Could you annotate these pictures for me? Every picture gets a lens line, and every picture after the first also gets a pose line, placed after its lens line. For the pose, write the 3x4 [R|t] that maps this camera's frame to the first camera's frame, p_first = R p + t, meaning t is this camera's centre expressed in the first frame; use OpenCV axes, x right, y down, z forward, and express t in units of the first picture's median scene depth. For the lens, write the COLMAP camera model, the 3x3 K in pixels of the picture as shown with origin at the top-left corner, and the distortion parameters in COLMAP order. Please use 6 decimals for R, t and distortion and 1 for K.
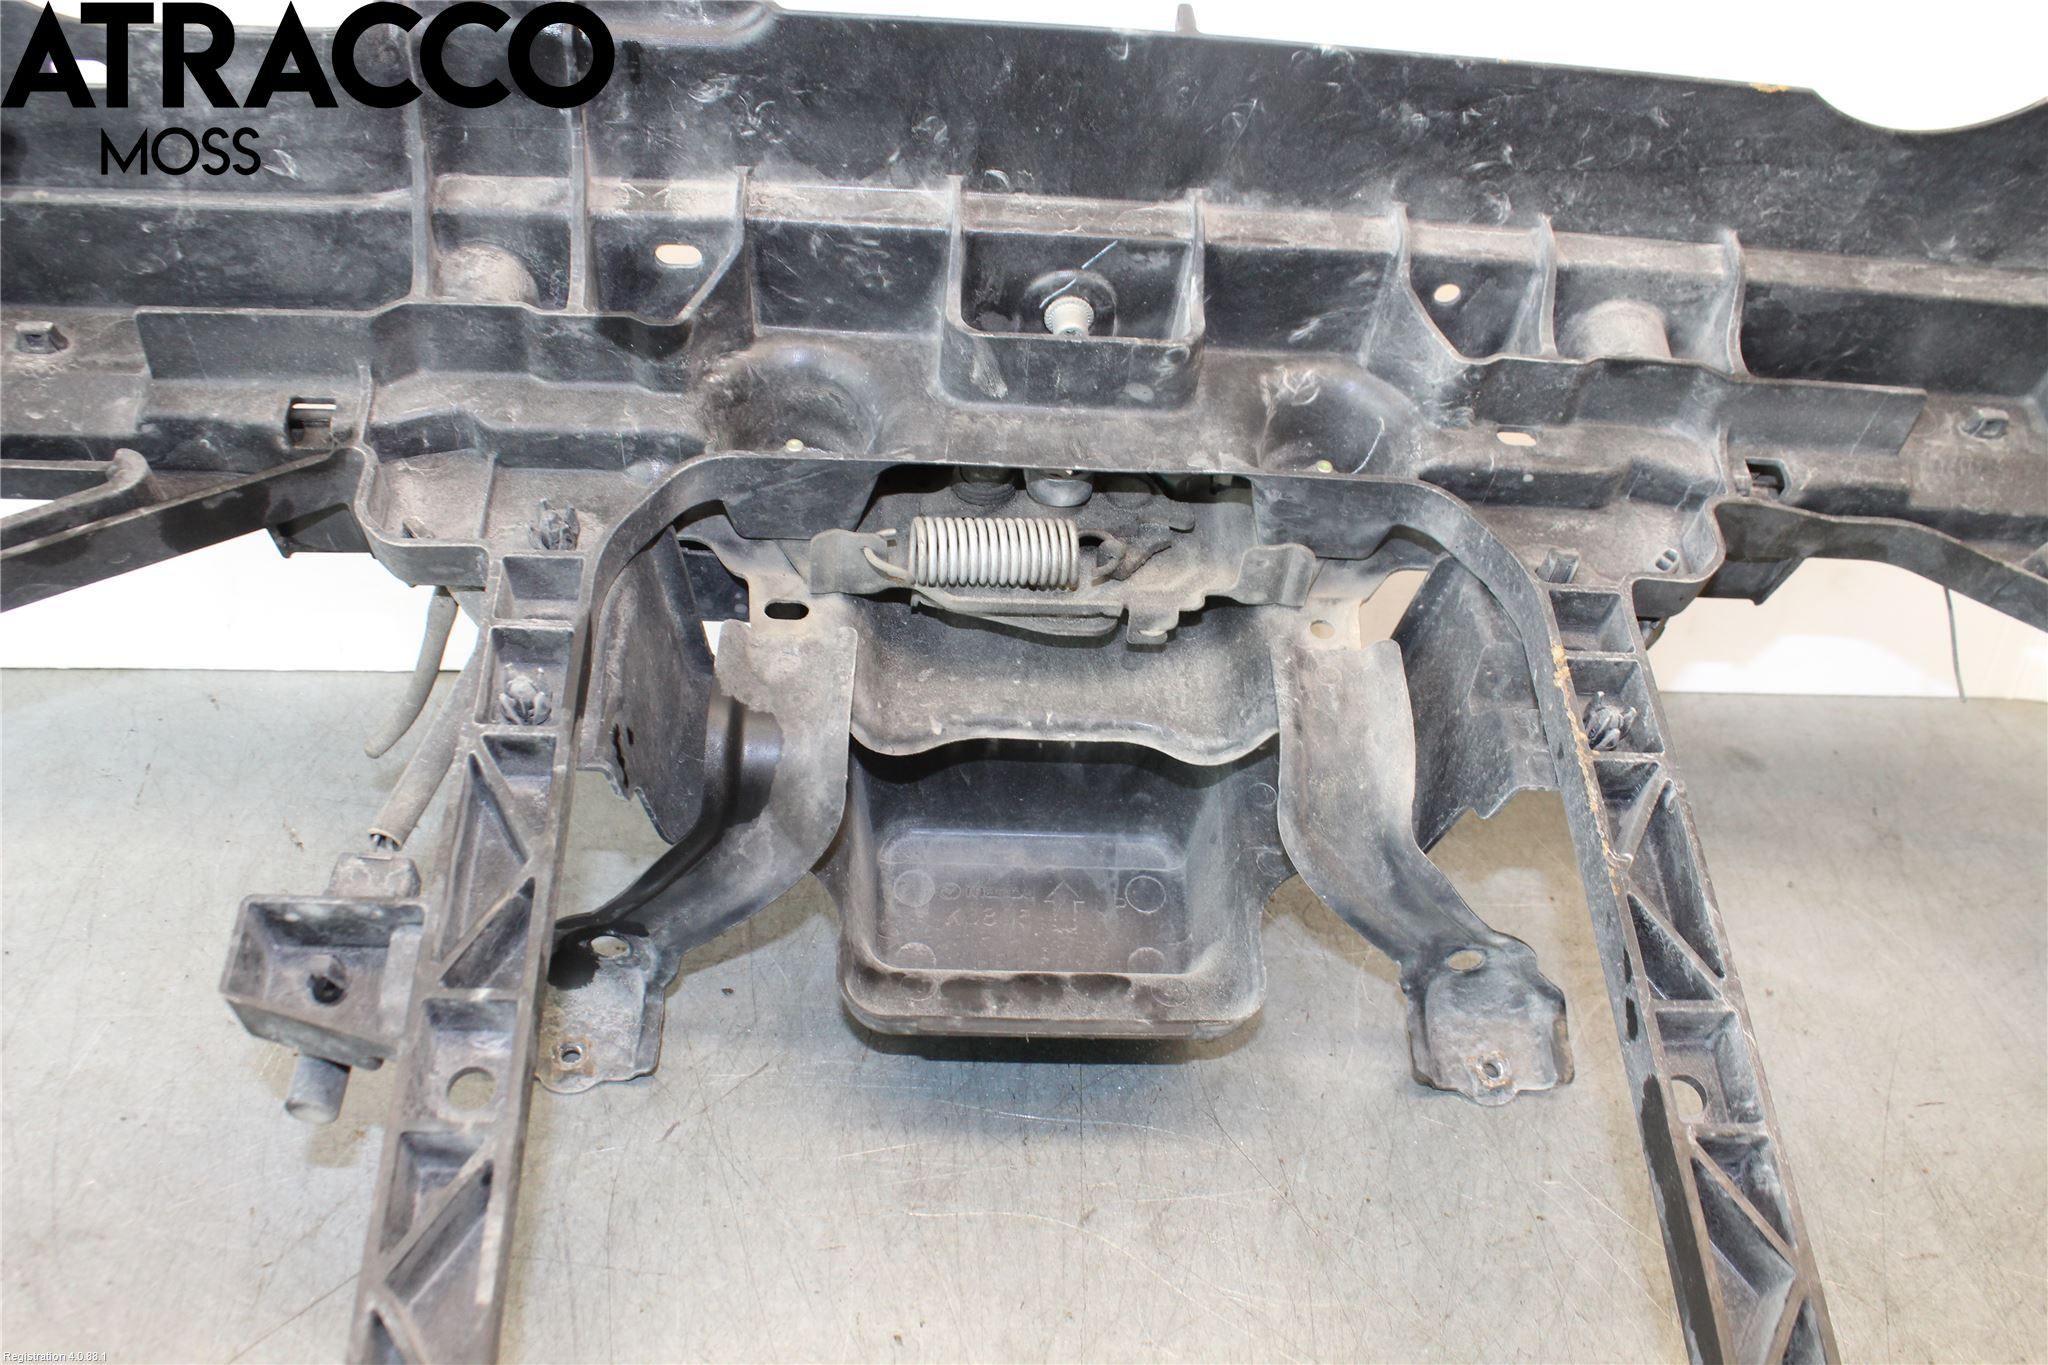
lens RADIAL K [[1892.4, 0, 1024.0], [0, 1892.4, 682.5], [0, 0, 1]] dist [-0.054558, 0.173059]
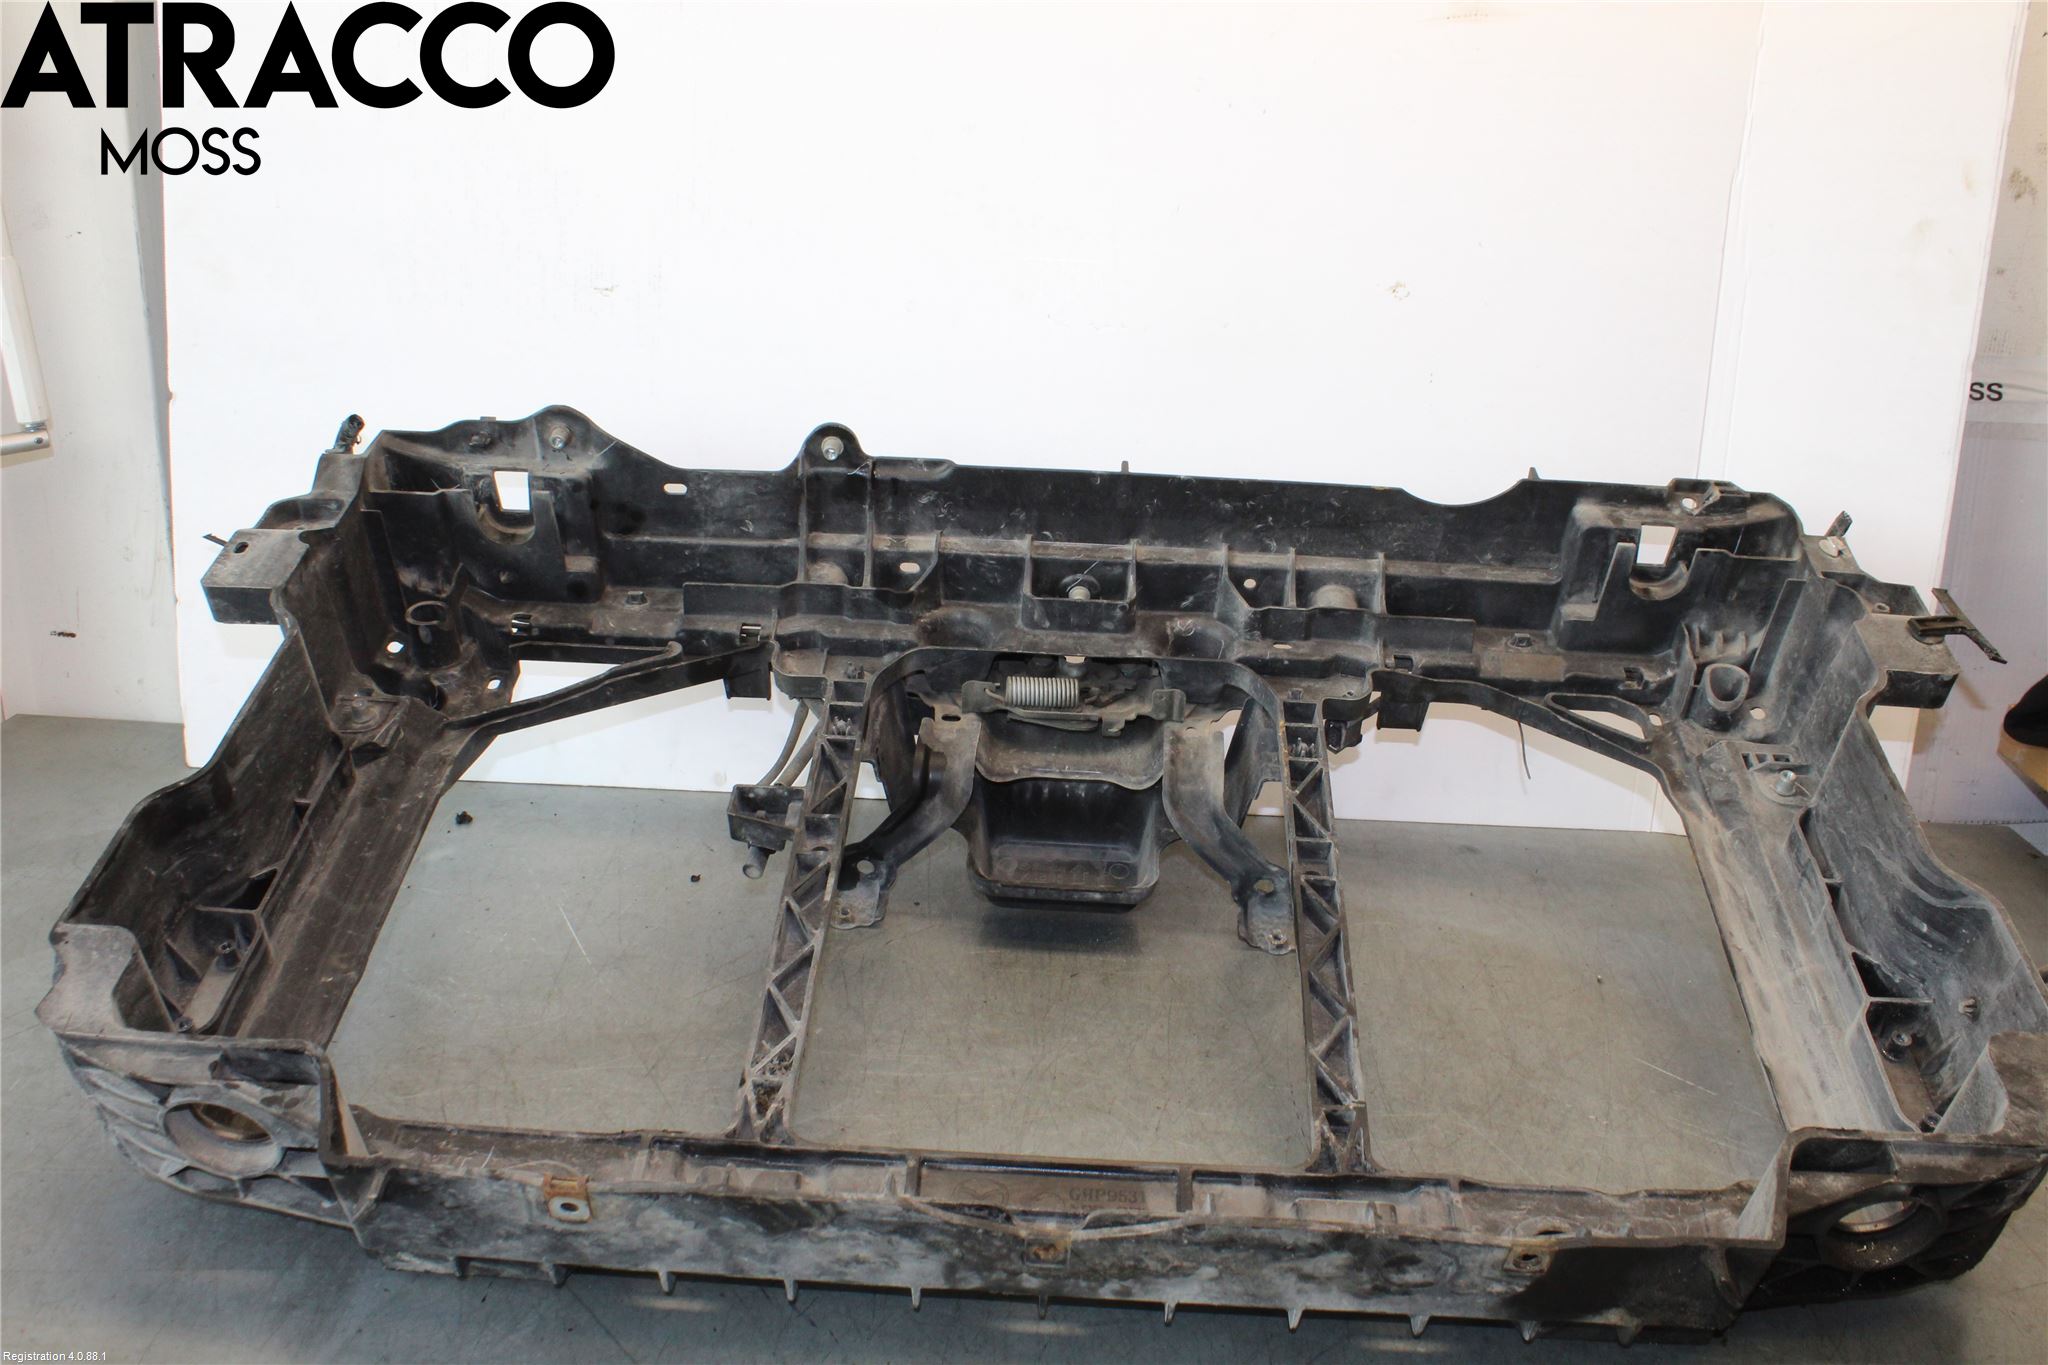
lens RADIAL K [[1896.3, 0, 1024.0], [0, 1896.3, 682.5], [0, 0, 1]] dist [0.696343, 0.000691]
pose [[0.994957, -0.001149, -0.100297, 0.191564], [-0.024814, 0.966035, -0.257218, 0.508809], [0.097186, 0.258410, 0.961134, -1.202393]]
